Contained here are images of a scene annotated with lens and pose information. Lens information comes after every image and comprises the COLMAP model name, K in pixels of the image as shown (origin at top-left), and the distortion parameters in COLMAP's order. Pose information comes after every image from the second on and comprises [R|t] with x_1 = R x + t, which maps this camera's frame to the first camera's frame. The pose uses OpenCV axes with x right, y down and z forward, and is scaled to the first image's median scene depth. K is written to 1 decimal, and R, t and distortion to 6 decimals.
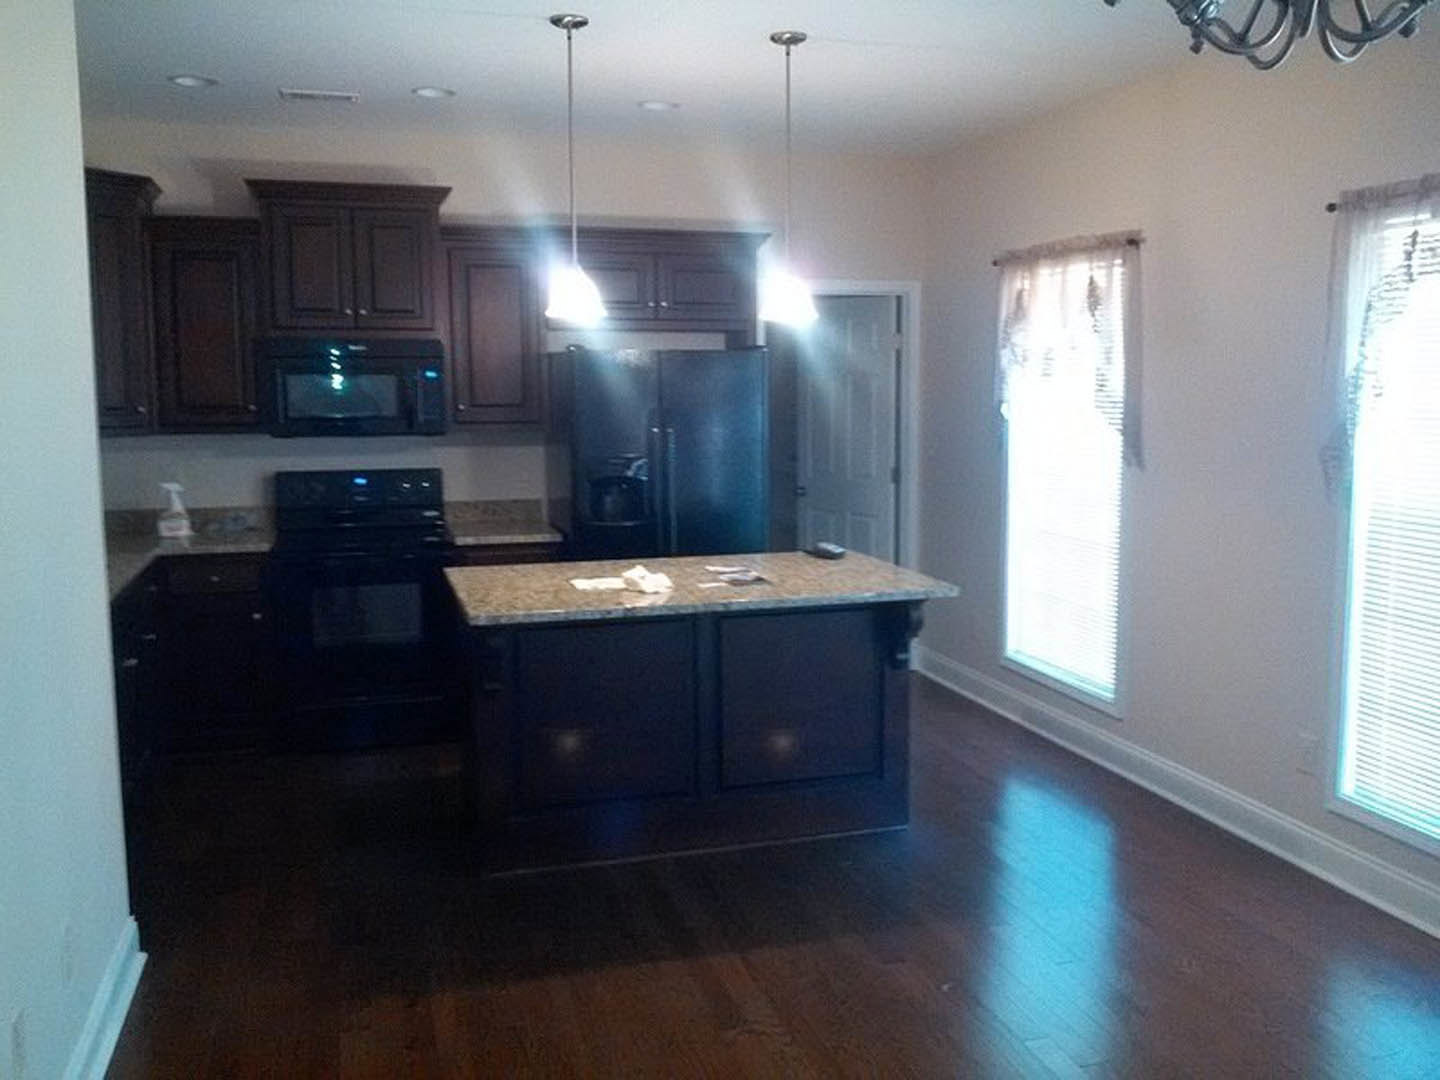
lens RADIAL K [[1287.9, 0, 724.3], [0, 1287.9, 538.1], [0, 0, 1]] dist [0.007523, -0.047455]
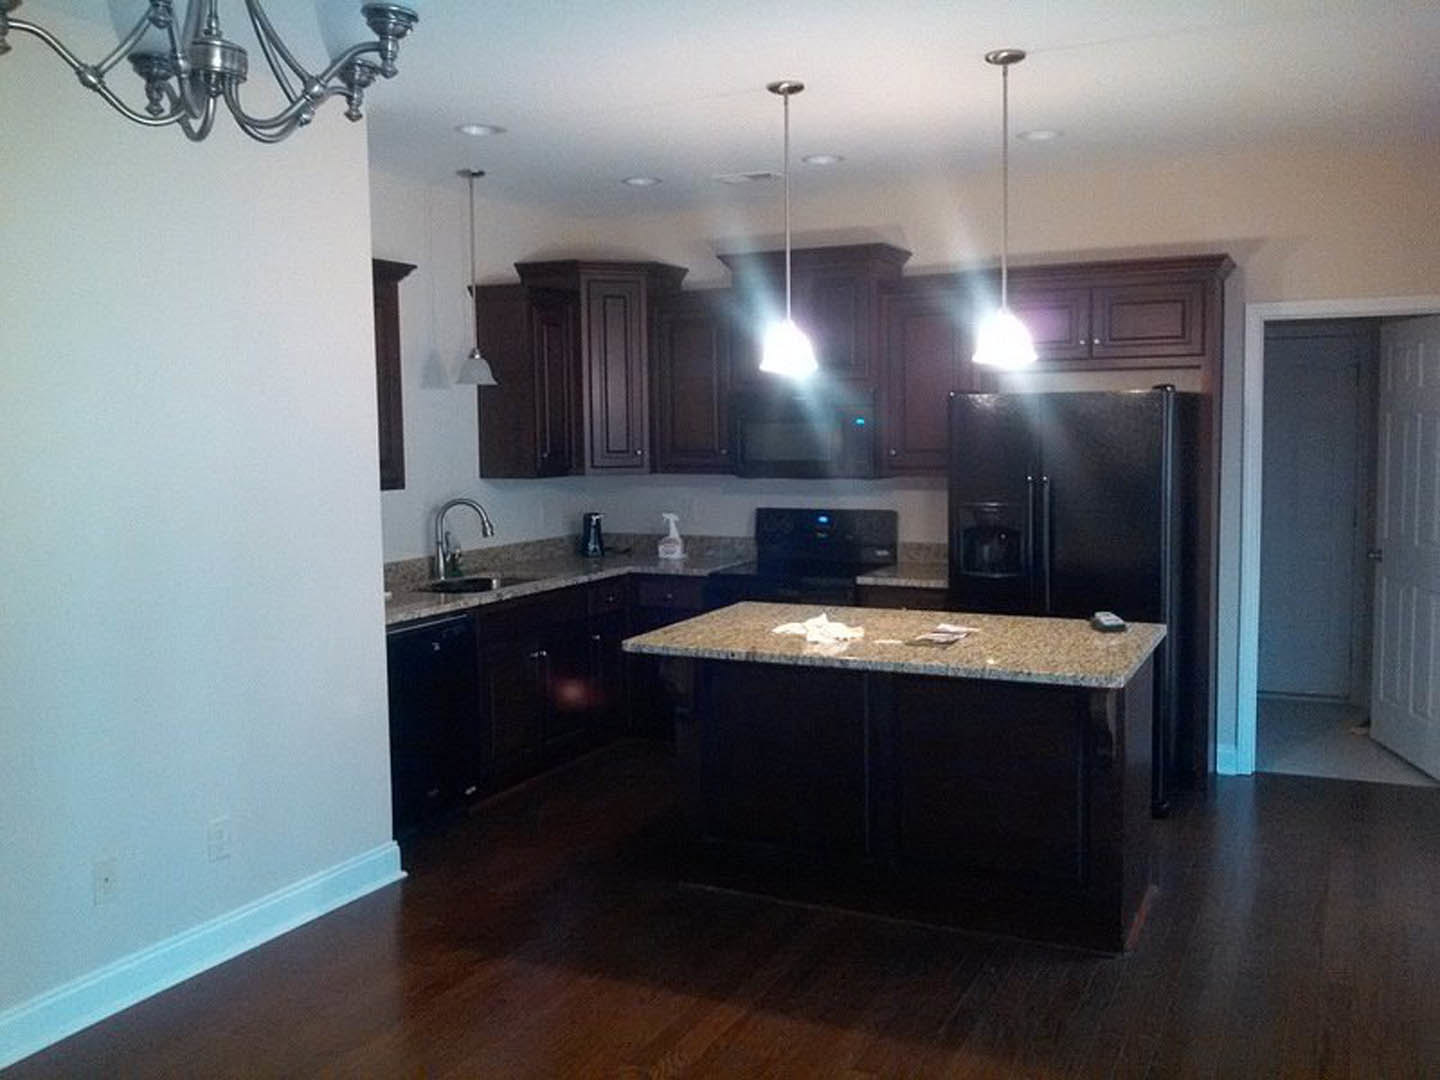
lens RADIAL K [[1287.9, 0, 722.4], [0, 1287.9, 535.0], [0, 0, 1]] dist [0.007523, -0.047455]
pose [[0.723863, 0.050780, -0.688073, 0.429646], [-0.070338, 0.997523, -0.000380, -0.026169], [0.686349, 0.048672, 0.725641, 0.164608]]
